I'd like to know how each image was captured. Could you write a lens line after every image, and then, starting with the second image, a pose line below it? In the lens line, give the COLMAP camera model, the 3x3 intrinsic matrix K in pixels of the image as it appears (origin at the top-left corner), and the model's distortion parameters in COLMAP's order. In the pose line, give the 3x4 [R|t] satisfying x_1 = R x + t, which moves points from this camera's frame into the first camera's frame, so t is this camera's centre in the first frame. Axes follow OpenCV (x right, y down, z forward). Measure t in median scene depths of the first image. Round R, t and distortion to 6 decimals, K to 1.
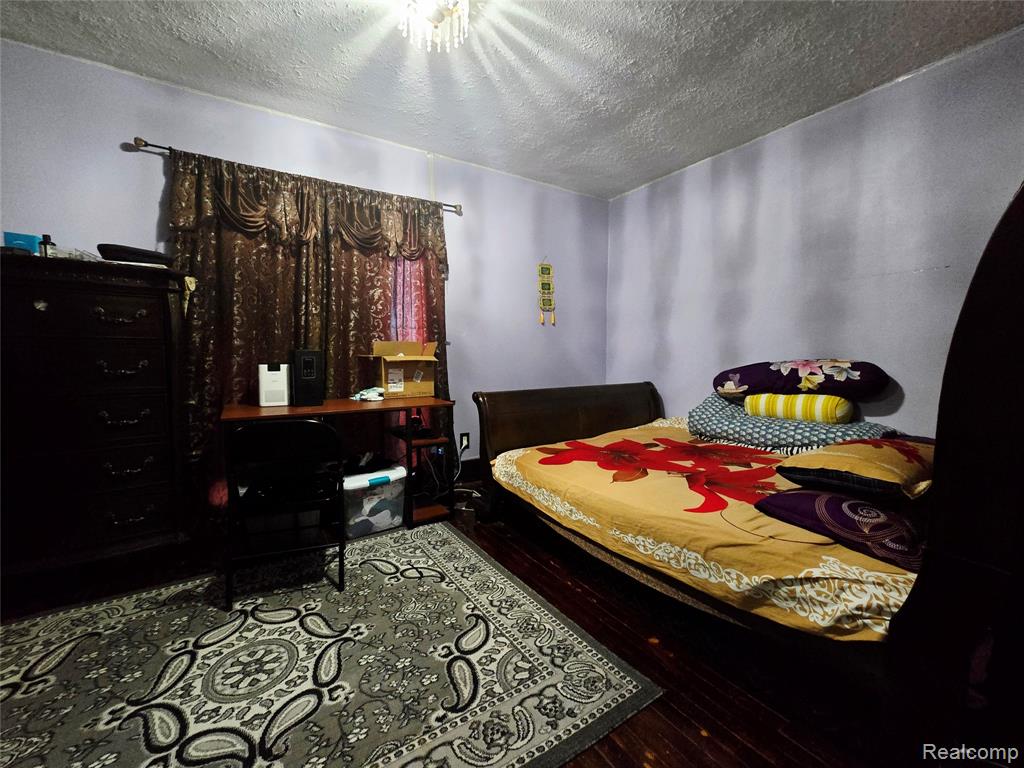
lens RADIAL K [[418.8, 0, 507.3], [0, 418.8, 382.8], [0, 0, 1]] dist [-0.001457, -0.000389]
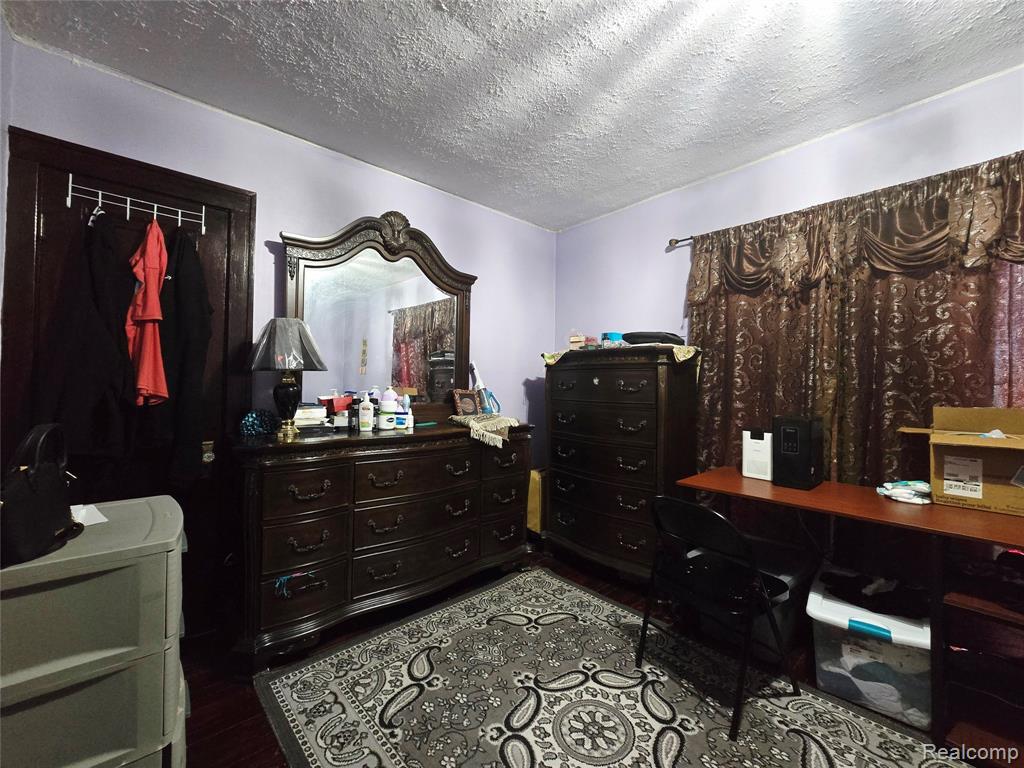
lens RADIAL K [[418.8, 0, 509.7], [0, 418.8, 381.0], [0, 0, 1]] dist [-0.001457, -0.000389]
pose [[0.172423, -0.007449, -0.984995, 0.245975], [-0.073679, 0.997073, -0.020437, -0.099268], [0.982264, 0.076097, 0.171369, 0.327366]]
